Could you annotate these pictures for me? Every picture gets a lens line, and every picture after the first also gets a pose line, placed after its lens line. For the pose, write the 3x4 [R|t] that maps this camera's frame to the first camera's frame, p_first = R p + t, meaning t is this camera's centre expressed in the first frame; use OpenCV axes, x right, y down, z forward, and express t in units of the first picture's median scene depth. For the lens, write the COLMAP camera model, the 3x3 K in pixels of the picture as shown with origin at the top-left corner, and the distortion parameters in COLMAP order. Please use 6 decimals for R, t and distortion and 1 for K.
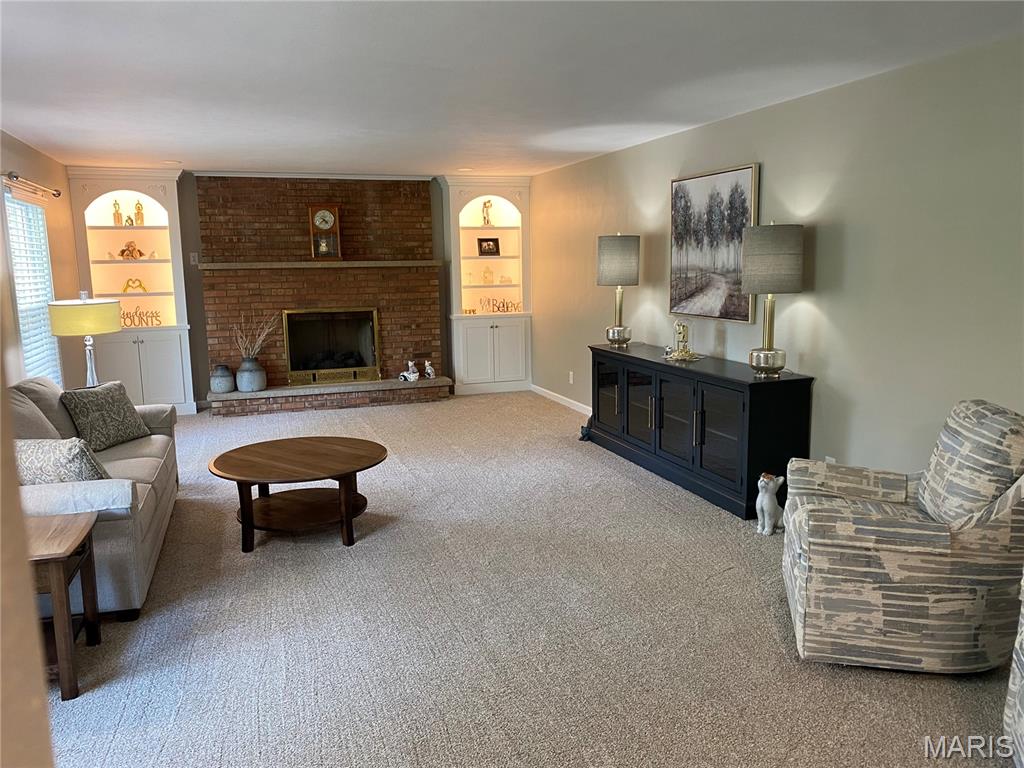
lens RADIAL K [[782.9, 0, 506.9], [0, 782.9, 384.6], [0, 0, 1]] dist [0.055346, -0.054548]
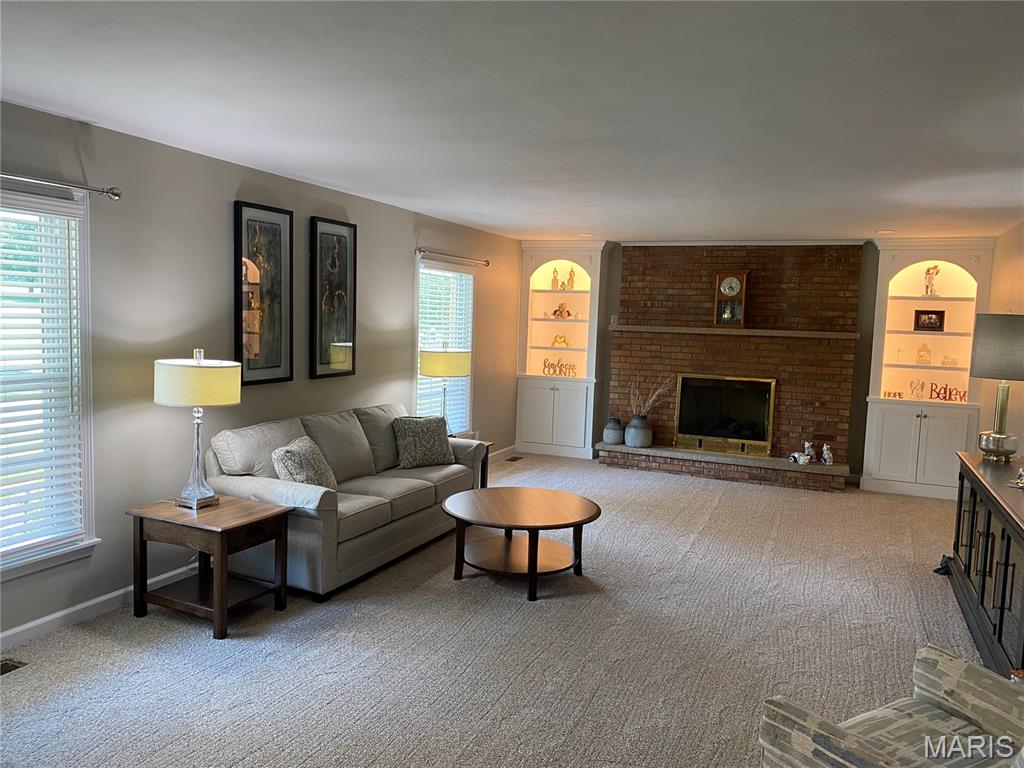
lens RADIAL K [[782.9, 0, 504.7], [0, 782.9, 383.6], [0, 0, 1]] dist [0.055346, -0.054548]
pose [[0.745023, 0.099718, -0.659544, 0.221961], [-0.151446, 0.988228, -0.021660, -0.025377], [0.649620, 0.116022, 0.751354, 0.090277]]
